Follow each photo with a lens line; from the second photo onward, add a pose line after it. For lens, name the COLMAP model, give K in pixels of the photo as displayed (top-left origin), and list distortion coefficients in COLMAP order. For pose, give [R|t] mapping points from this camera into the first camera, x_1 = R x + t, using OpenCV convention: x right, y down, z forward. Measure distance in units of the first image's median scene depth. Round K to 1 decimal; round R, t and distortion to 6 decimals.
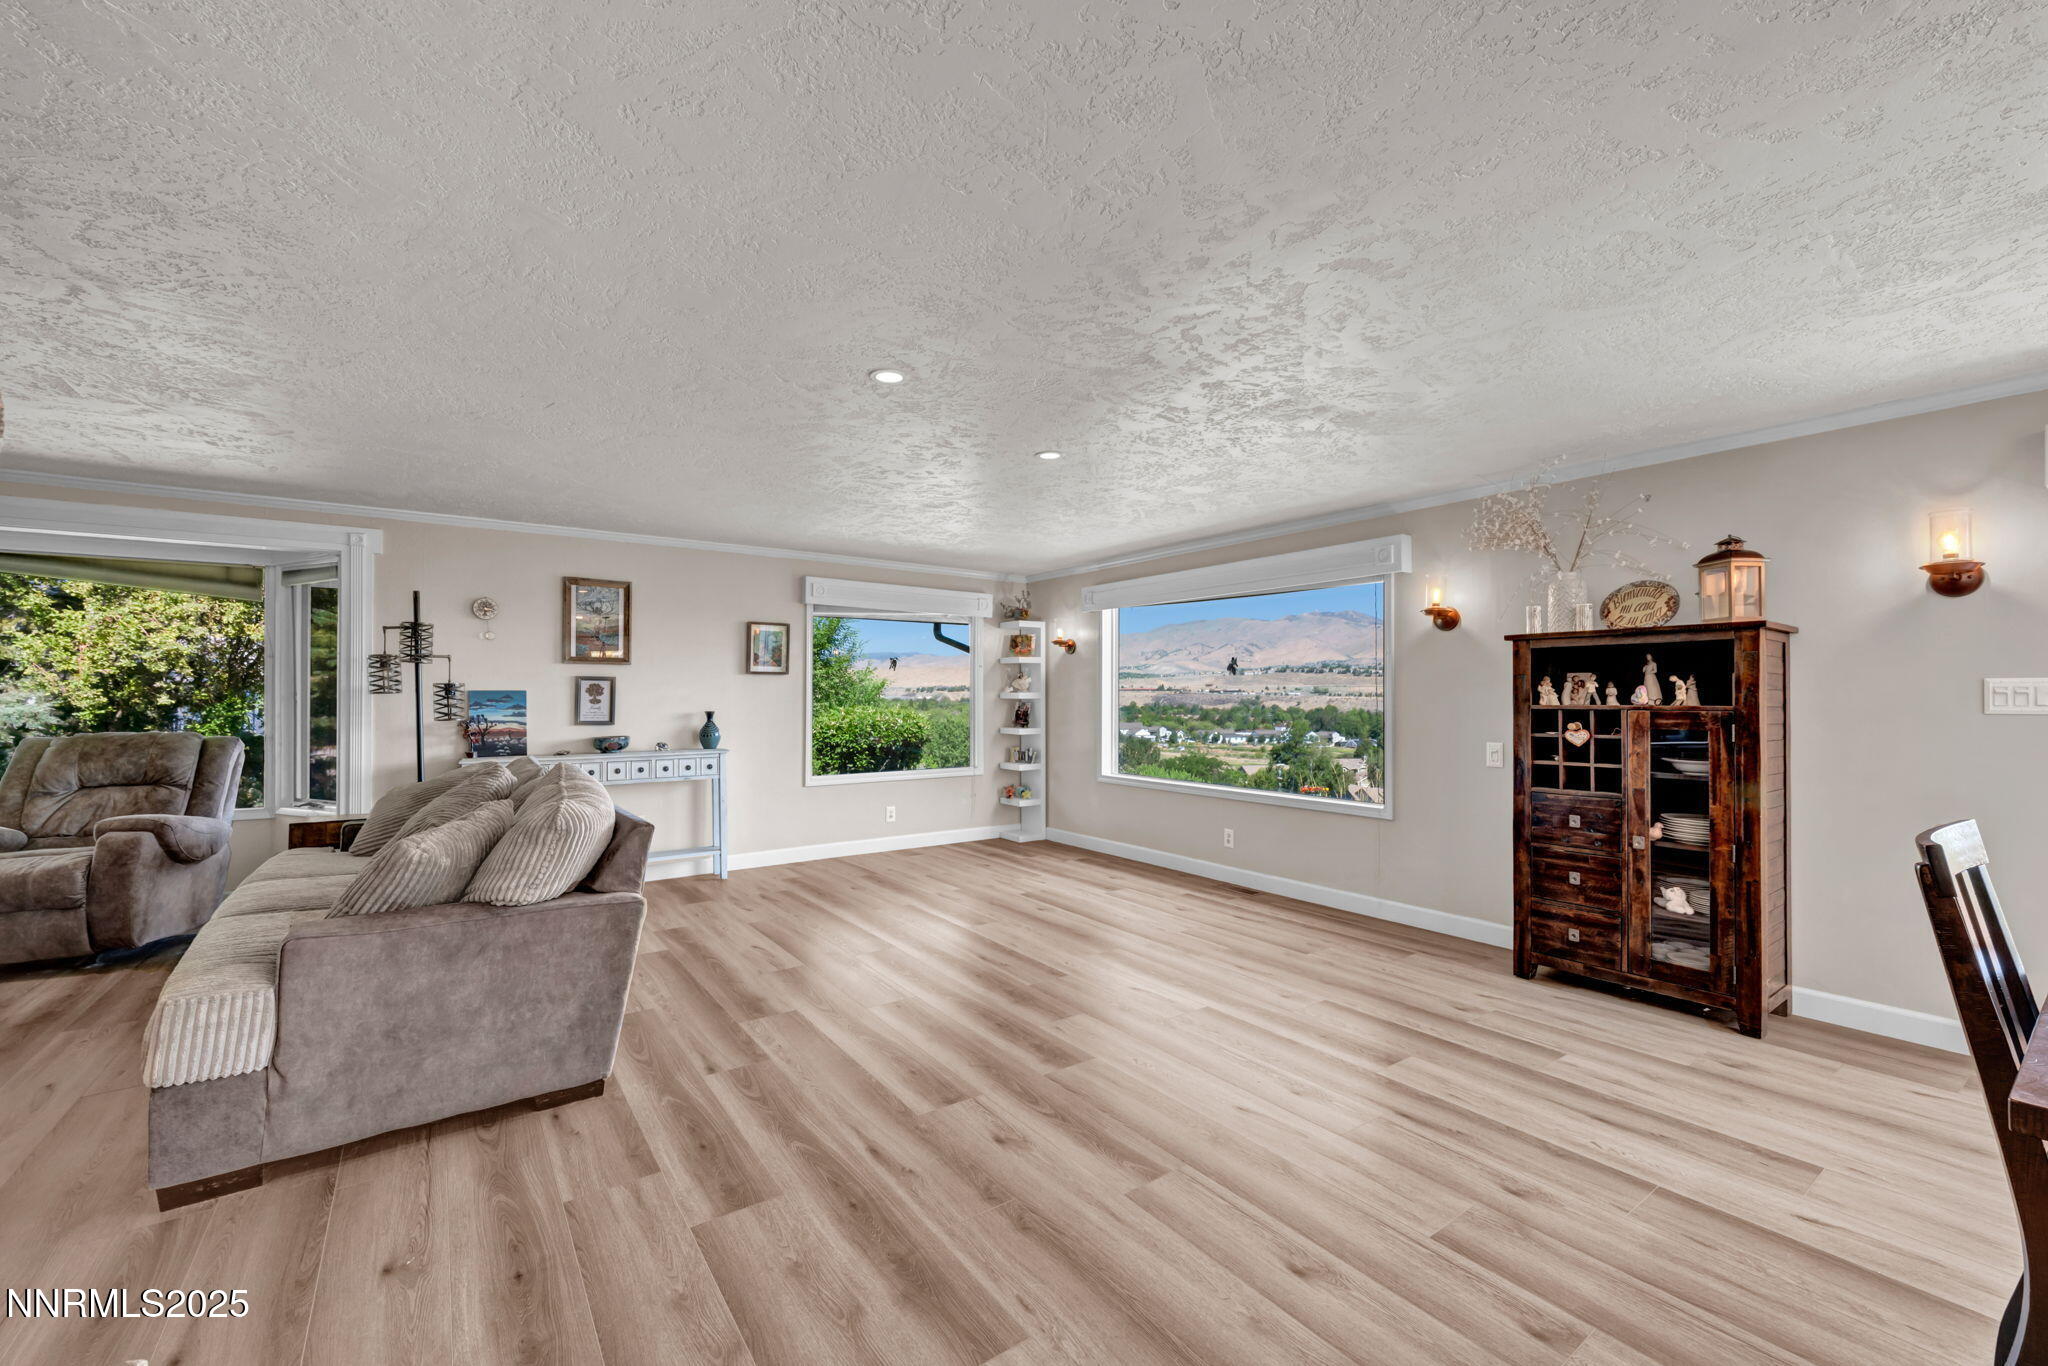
lens RADIAL K [[819.2, 0, 1025.3], [0, 819.2, 690.1], [0, 0, 1]] dist [-0.004094, 0.000038]
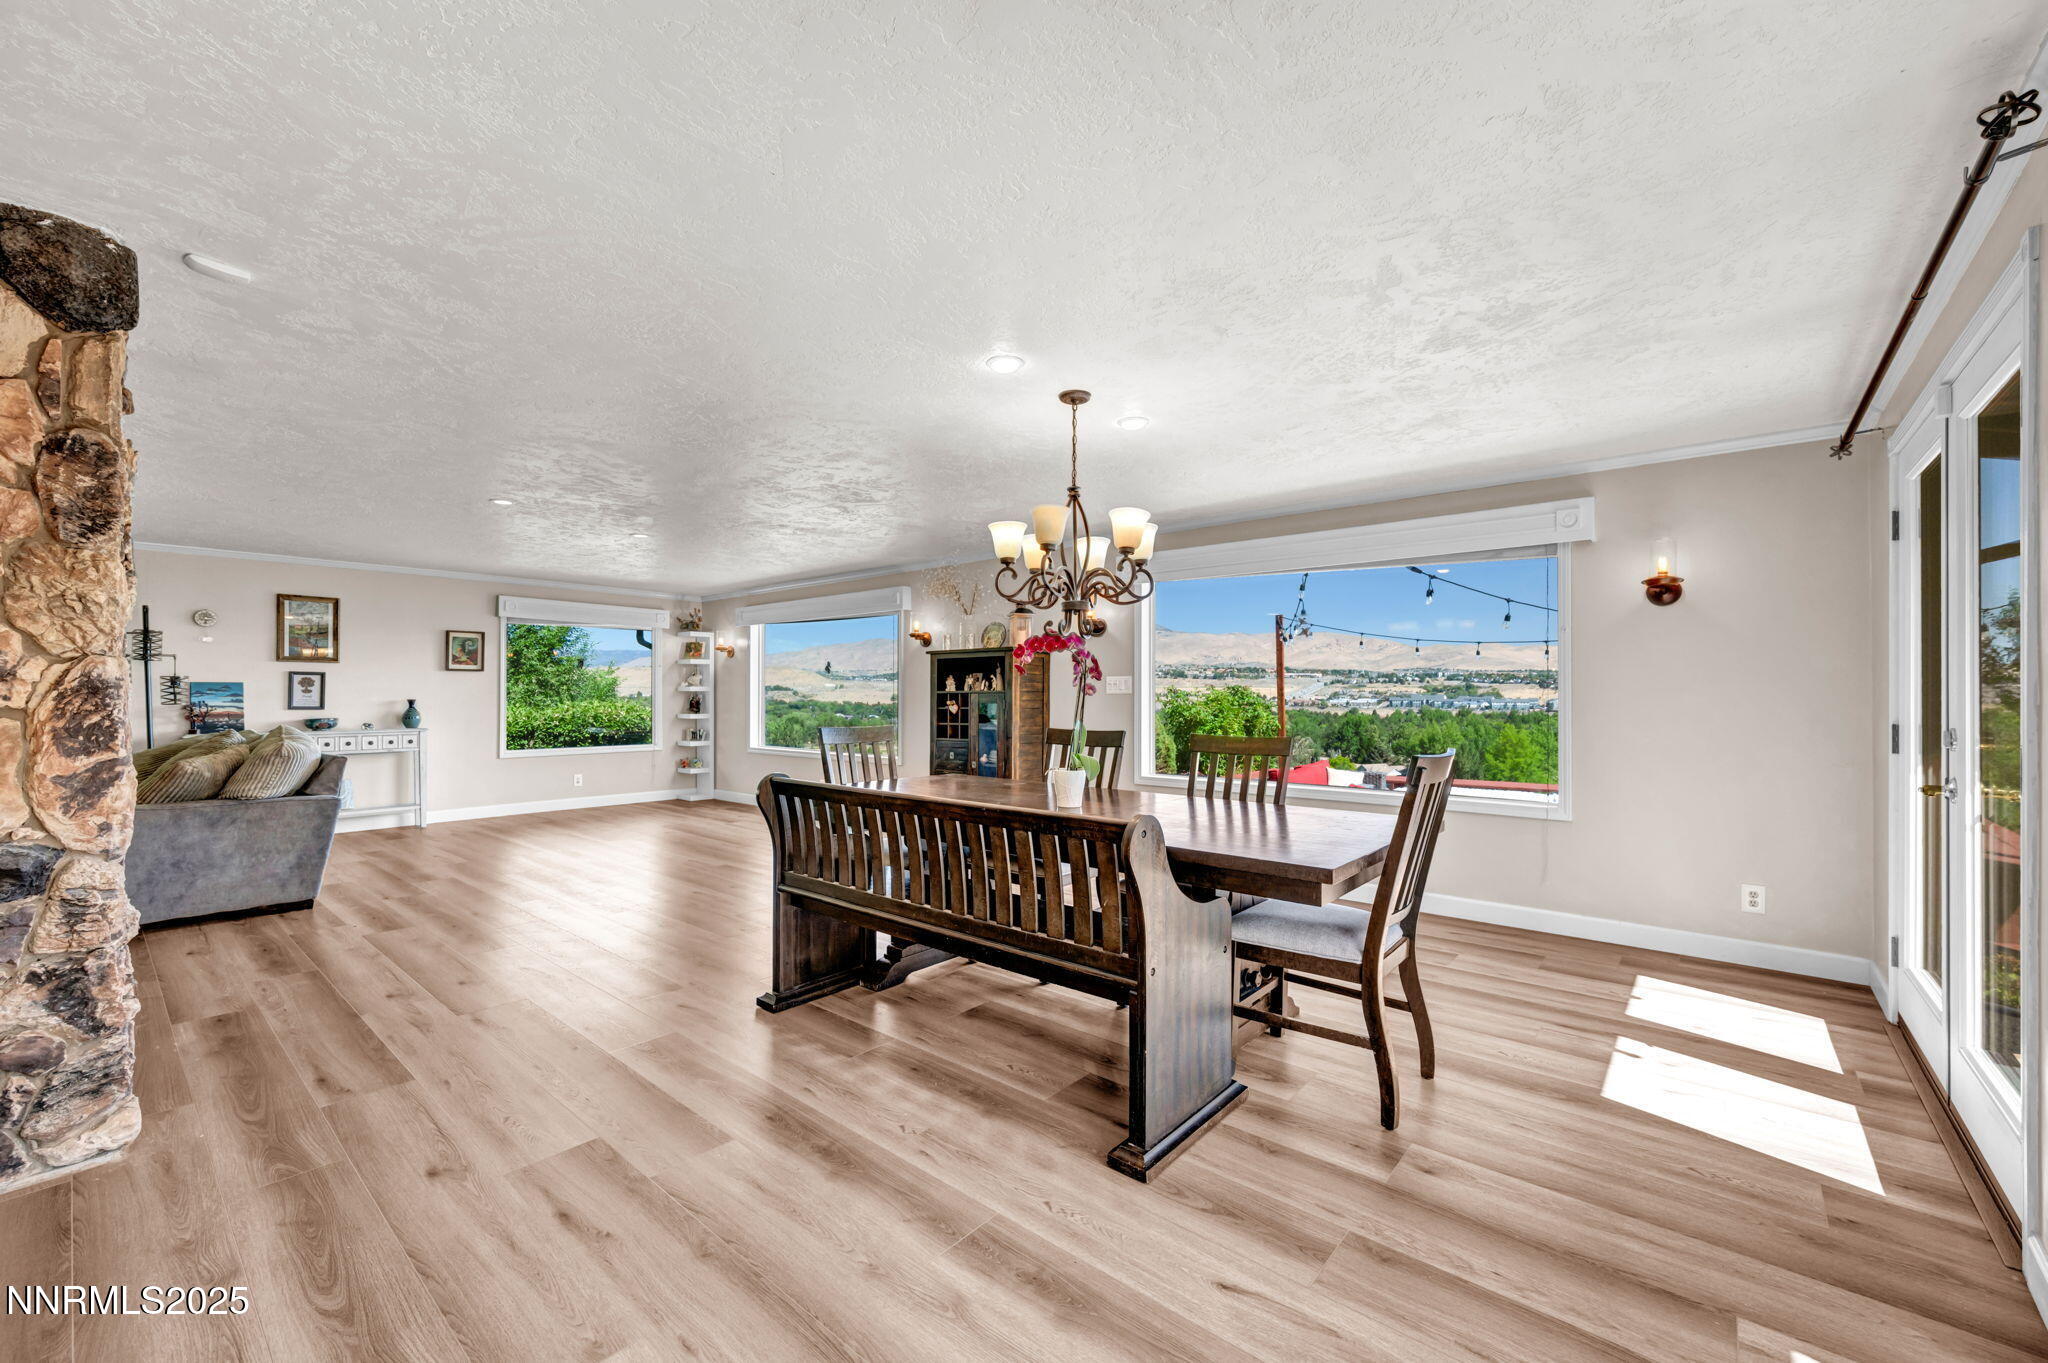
lens RADIAL K [[819.2, 0, 1034.4], [0, 819.2, 693.5], [0, 0, 1]] dist [-0.004094, 0.000038]
pose [[0.970461, 0.000393, 0.241259, 0.289483], [-0.001235, 0.999994, 0.003337, 0.012455], [-0.241256, -0.003537, 0.970455, -0.550459]]
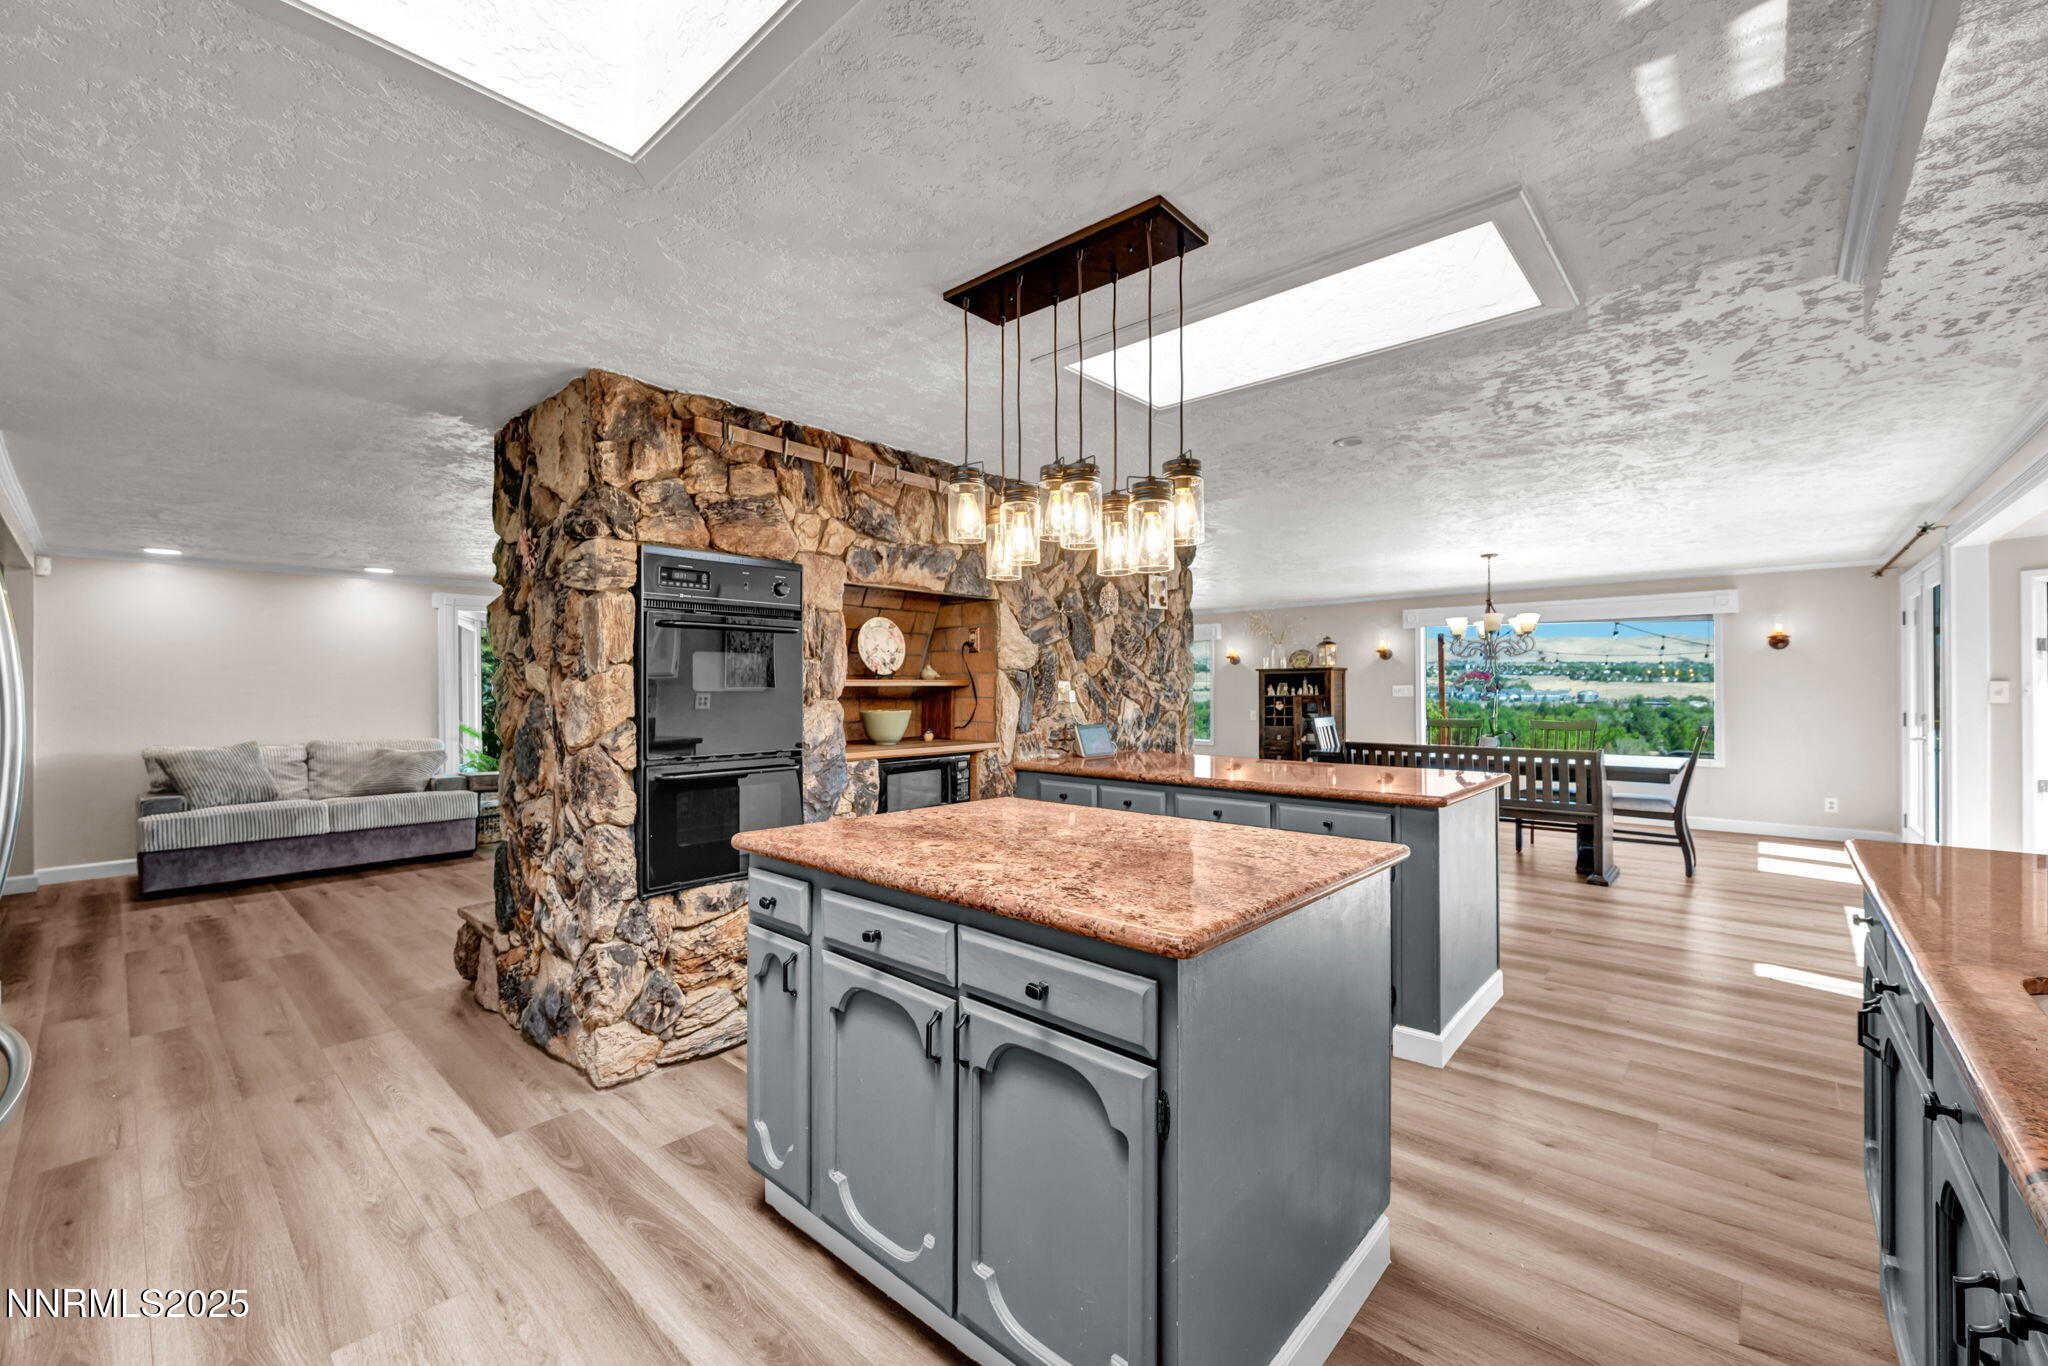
lens RADIAL K [[819.2, 0, 1012.3], [0, 819.2, 686.4], [0, 0, 1]] dist [-0.004094, 0.000038]
pose [[0.979573, -0.006517, 0.200986, -0.531980], [0.006651, 0.999978, 0.000009, -0.012639], [-0.200981, 0.001328, 0.979594, -1.063776]]
